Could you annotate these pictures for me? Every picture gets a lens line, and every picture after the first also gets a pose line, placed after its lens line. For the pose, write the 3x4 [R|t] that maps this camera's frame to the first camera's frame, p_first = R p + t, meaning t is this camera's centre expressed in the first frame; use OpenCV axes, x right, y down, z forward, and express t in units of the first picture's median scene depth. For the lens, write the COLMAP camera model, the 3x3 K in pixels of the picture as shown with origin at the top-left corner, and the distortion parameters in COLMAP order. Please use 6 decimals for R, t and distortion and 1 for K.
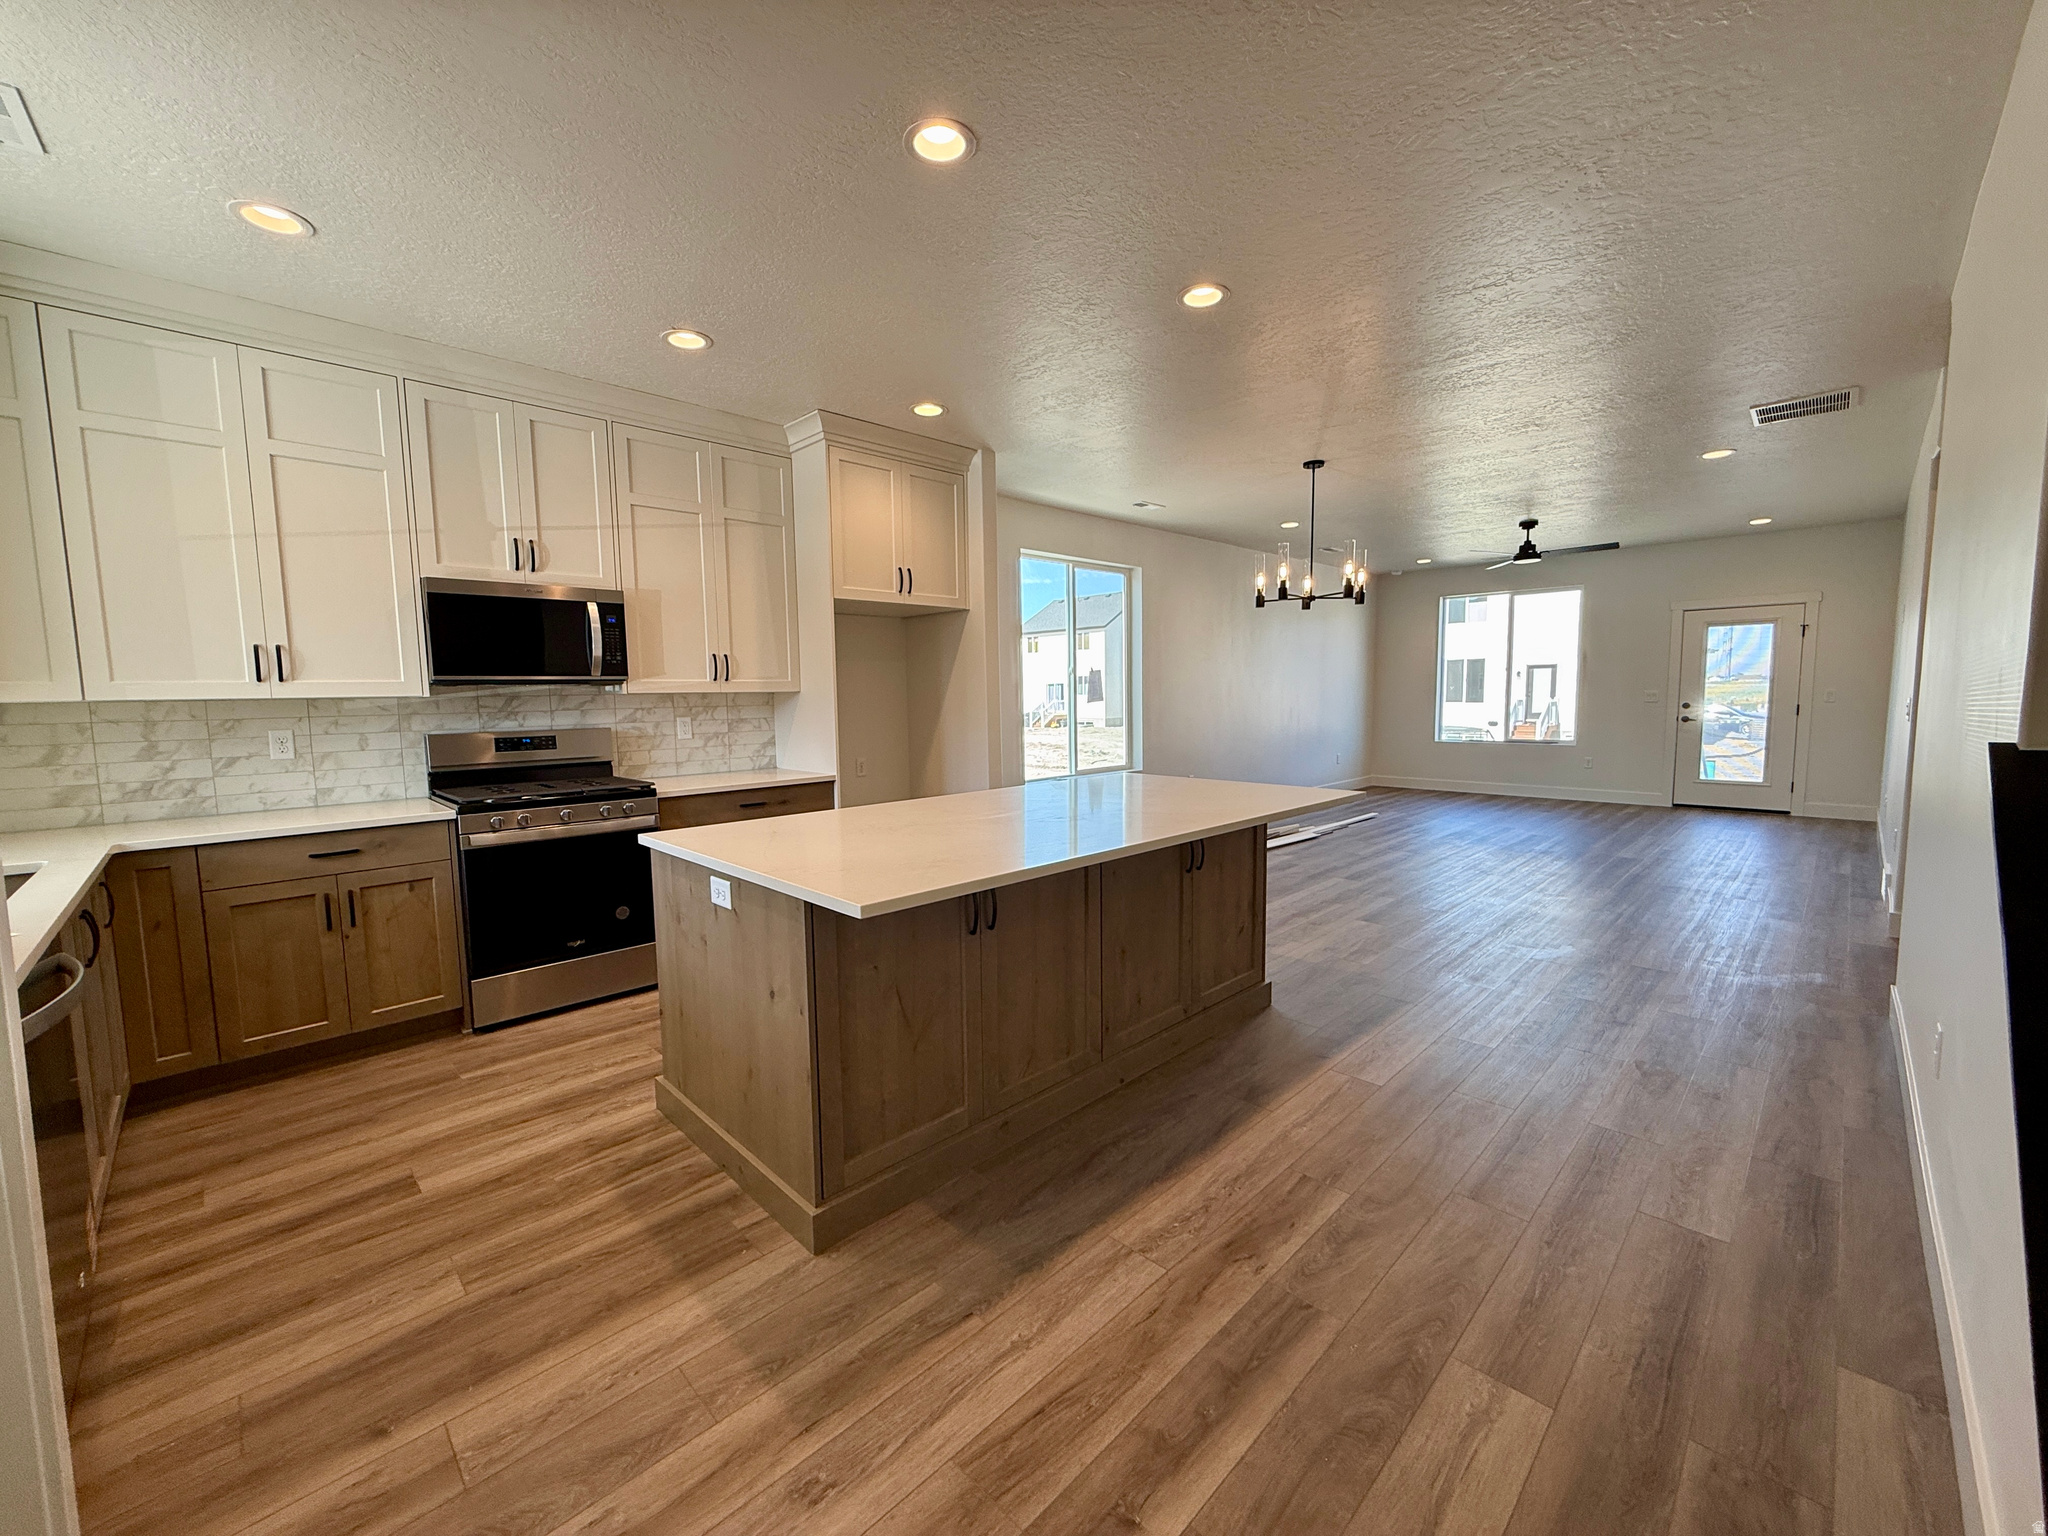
lens RADIAL K [[826.5, 0, 1019.2], [0, 826.5, 765.6], [0, 0, 1]] dist [0.001752, 0.000924]
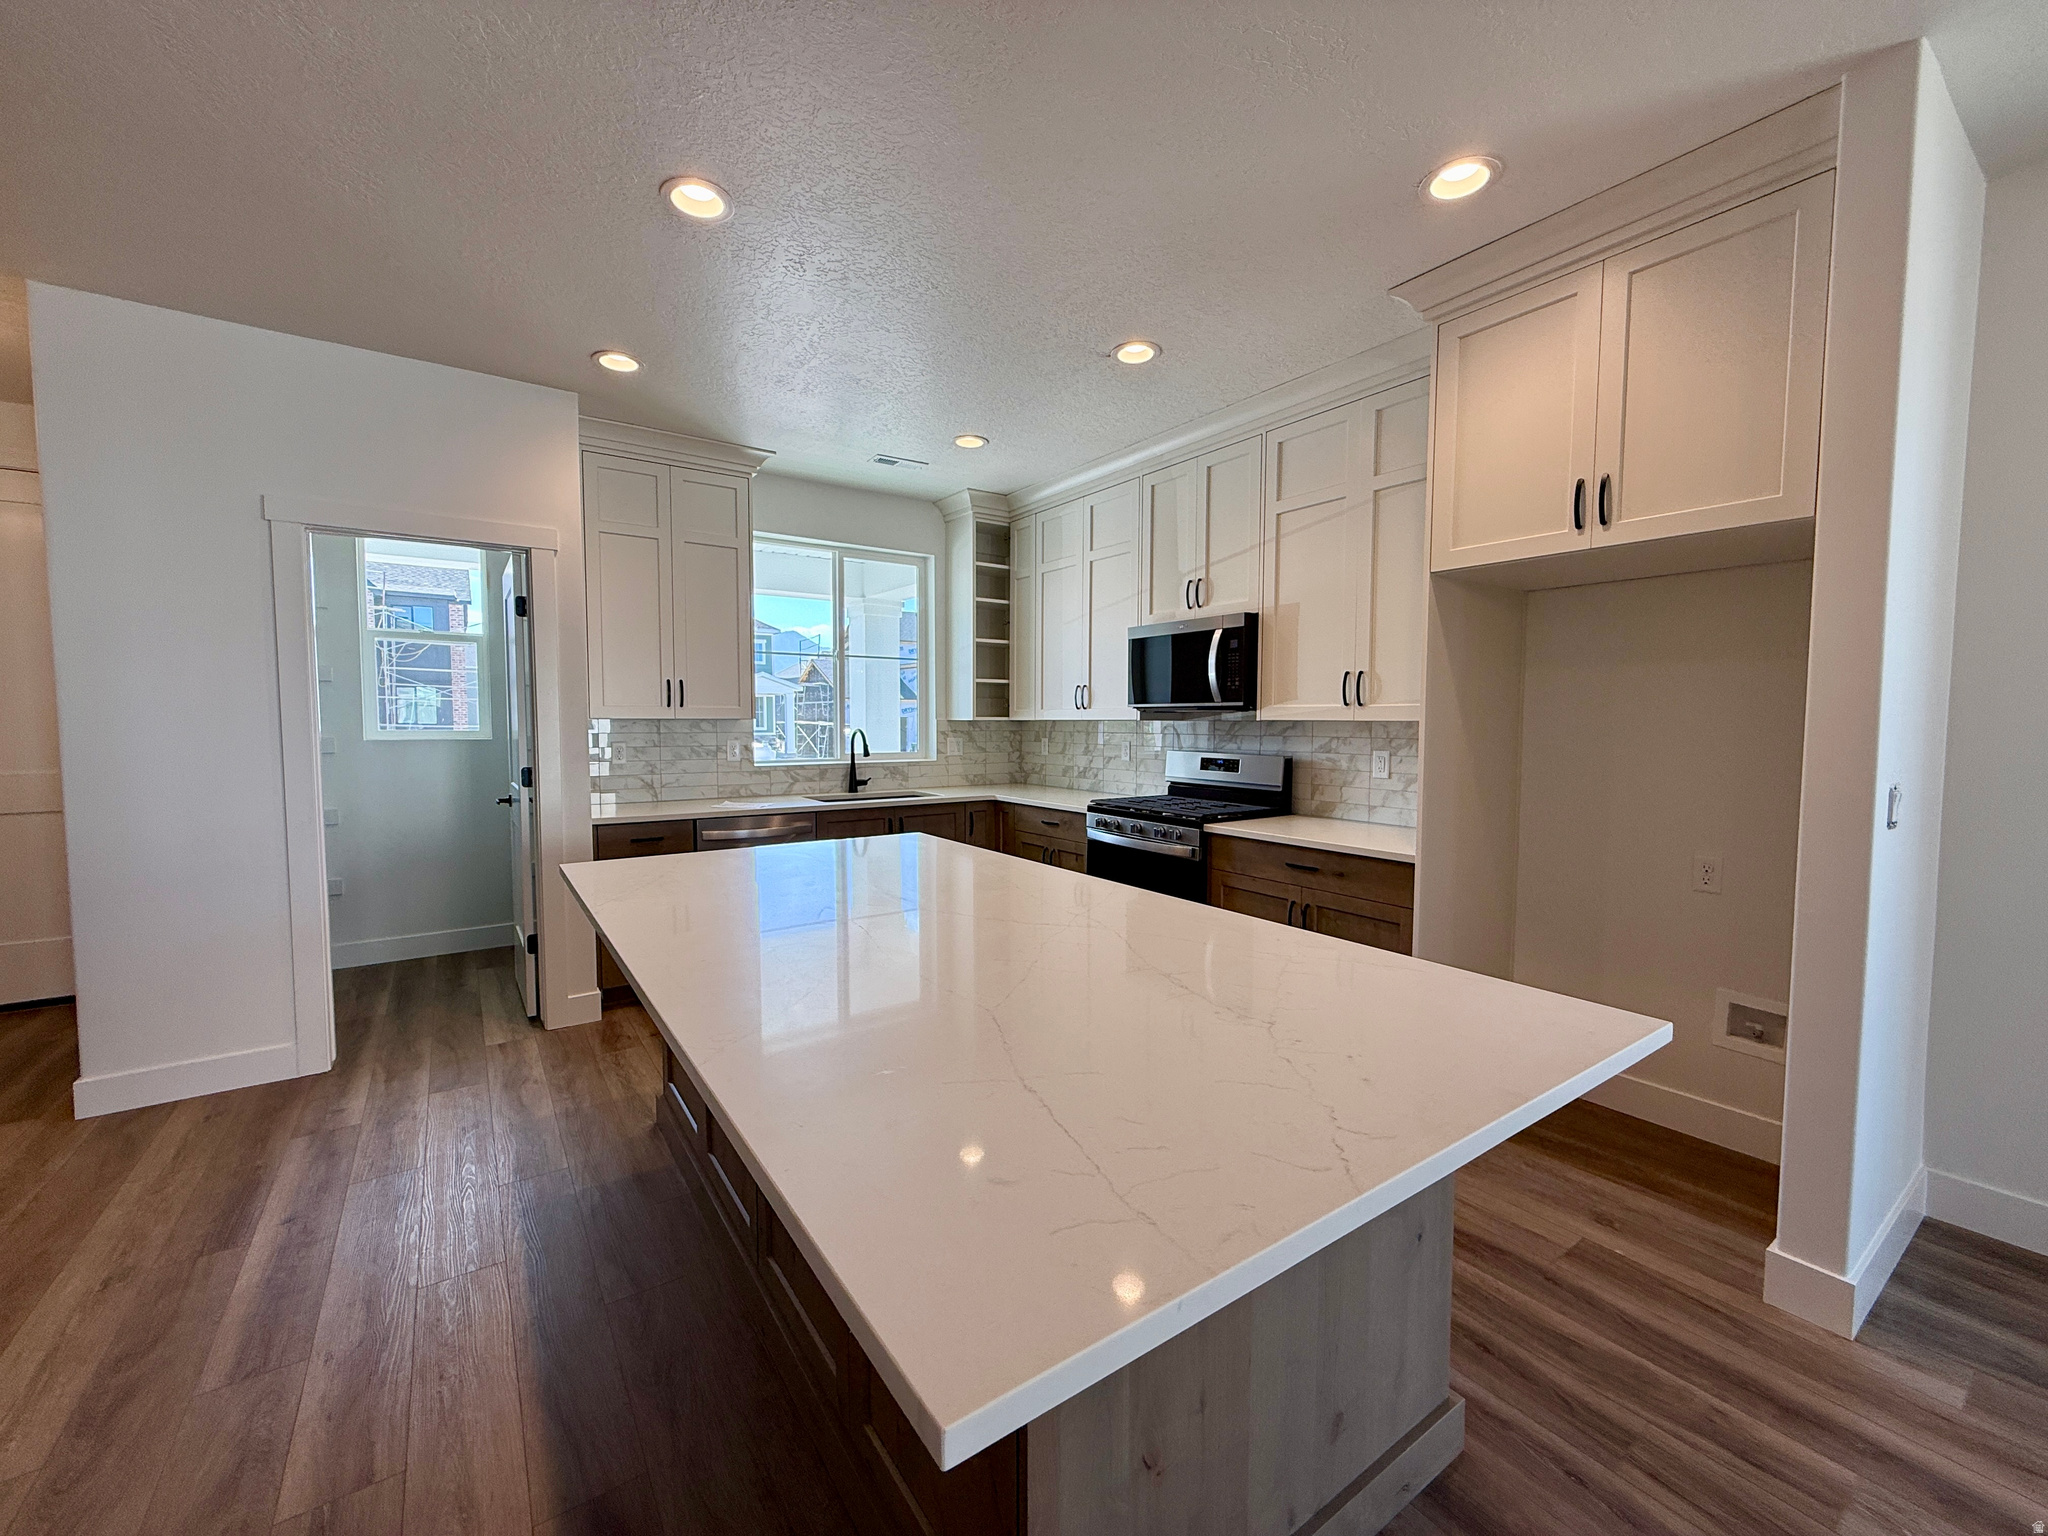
lens RADIAL K [[826.5, 0, 1023.7], [0, 826.5, 768.3], [0, 0, 1]] dist [0.001752, 0.000924]
pose [[-0.181032, 0.072577, -0.980795, 0.505853], [-0.090652, 0.991796, 0.090124, -0.095441], [0.979290, 0.105226, -0.172968, 0.927353]]
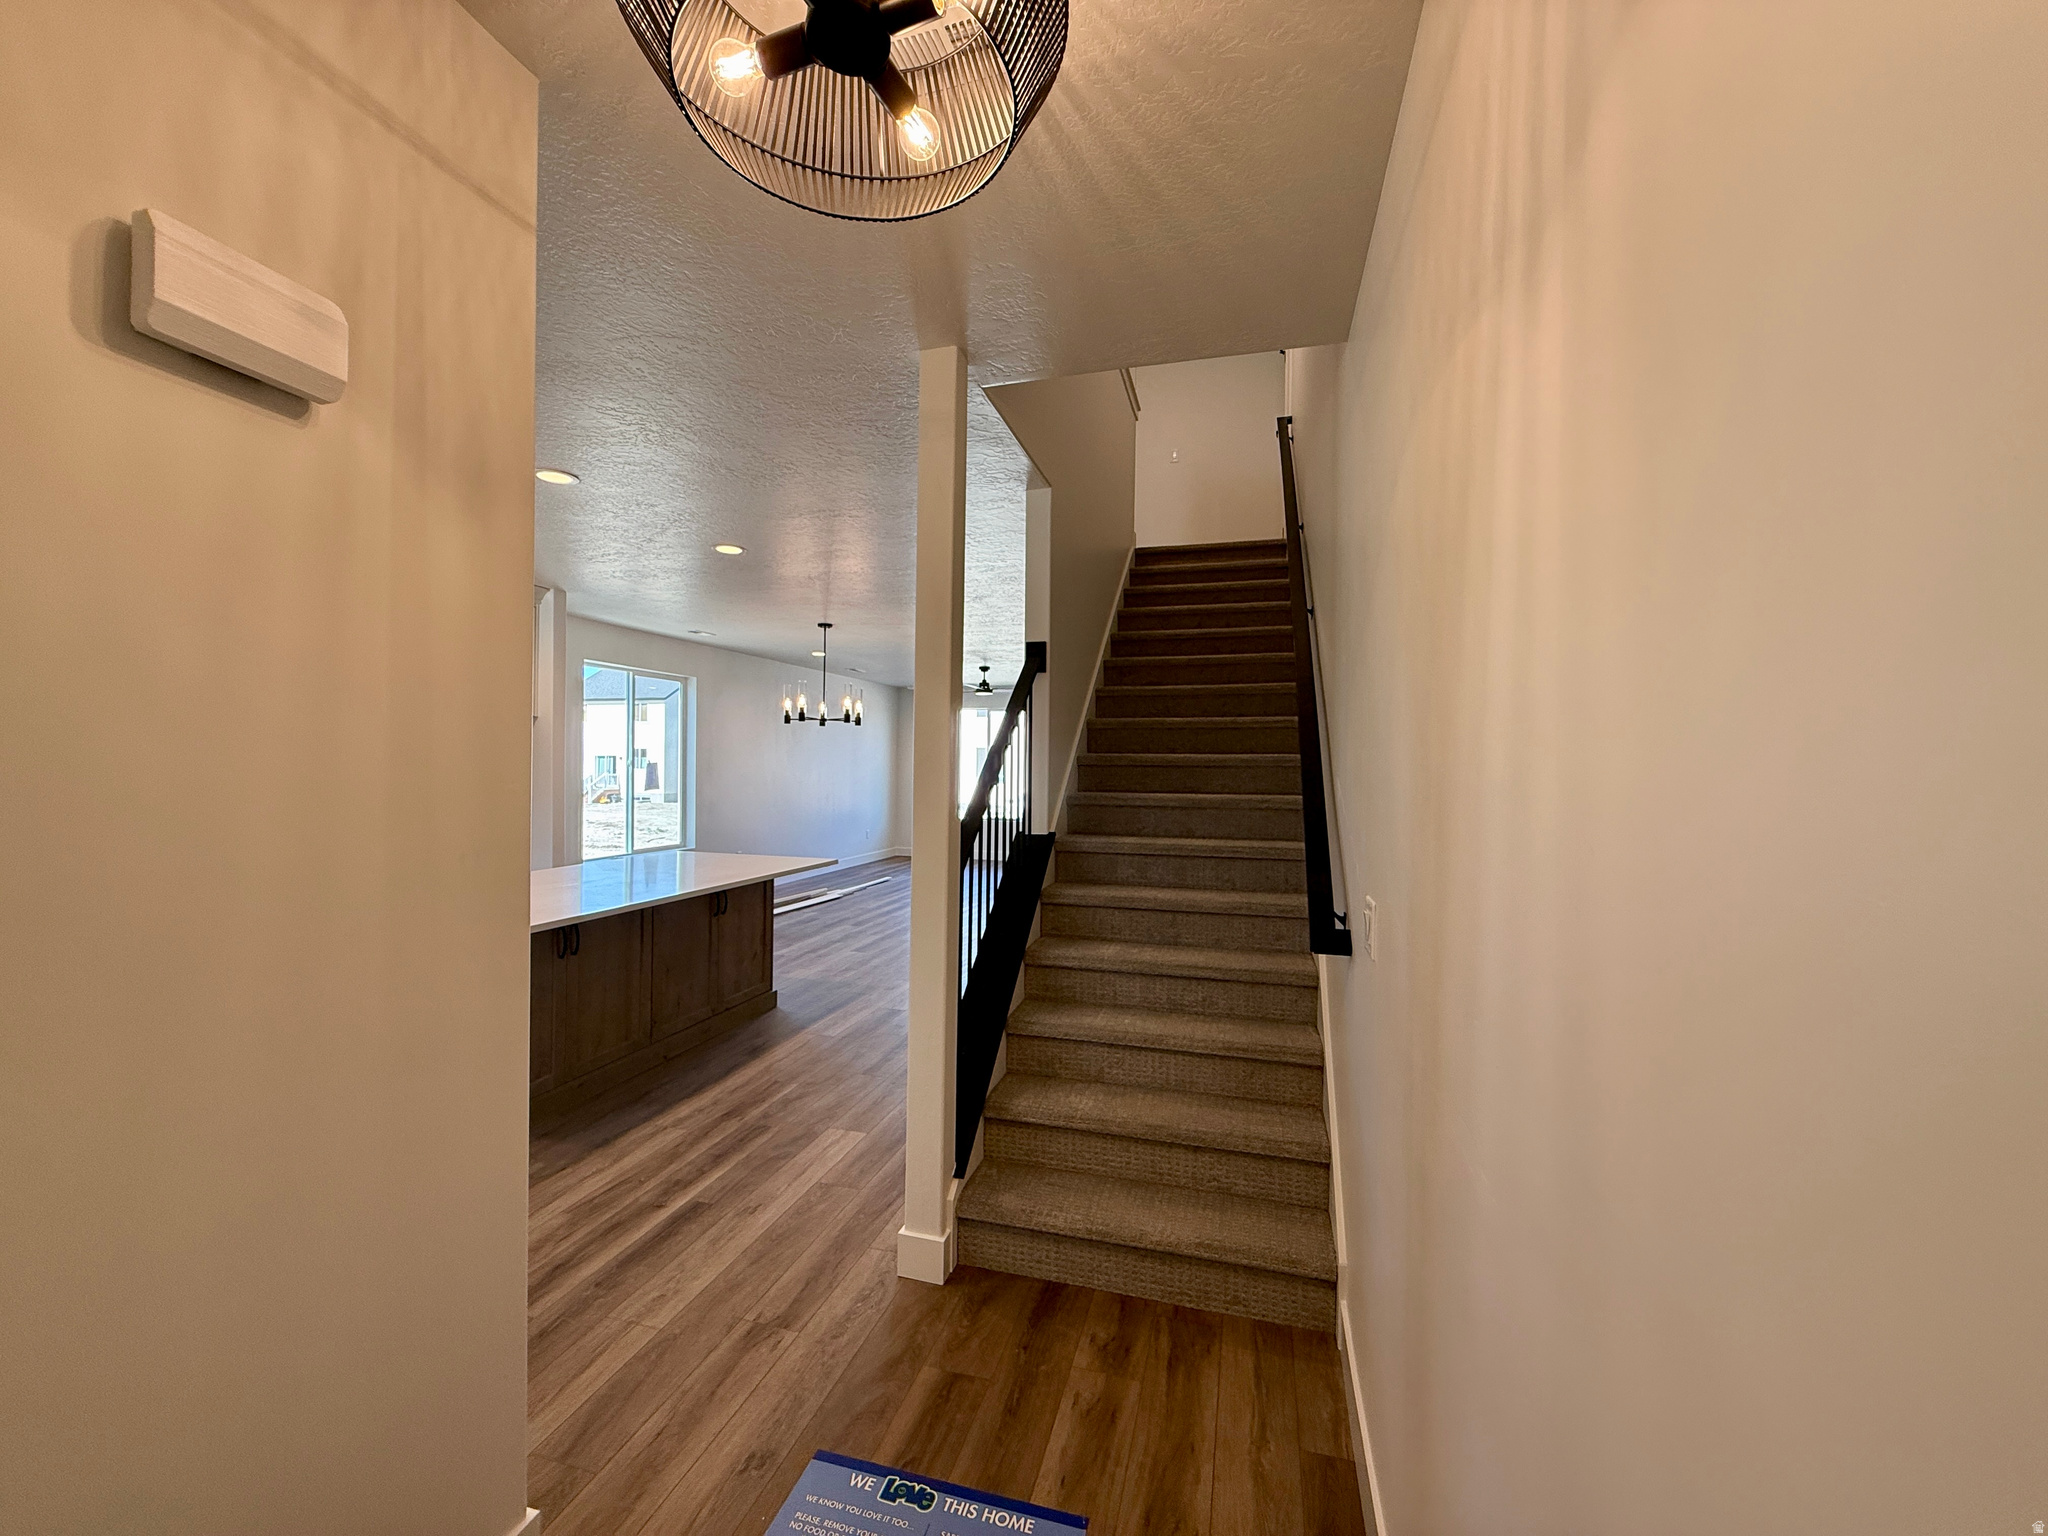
lens RADIAL K [[826.5, 0, 1015.2], [0, 826.5, 765.6], [0, 0, 1]] dist [0.001752, 0.000924]
pose [[0.875813, 0.023147, 0.482096, -0.041784], [0.020143, 0.996226, -0.084425, -0.004951], [-0.482231, 0.083651, 0.872041, -0.494951]]
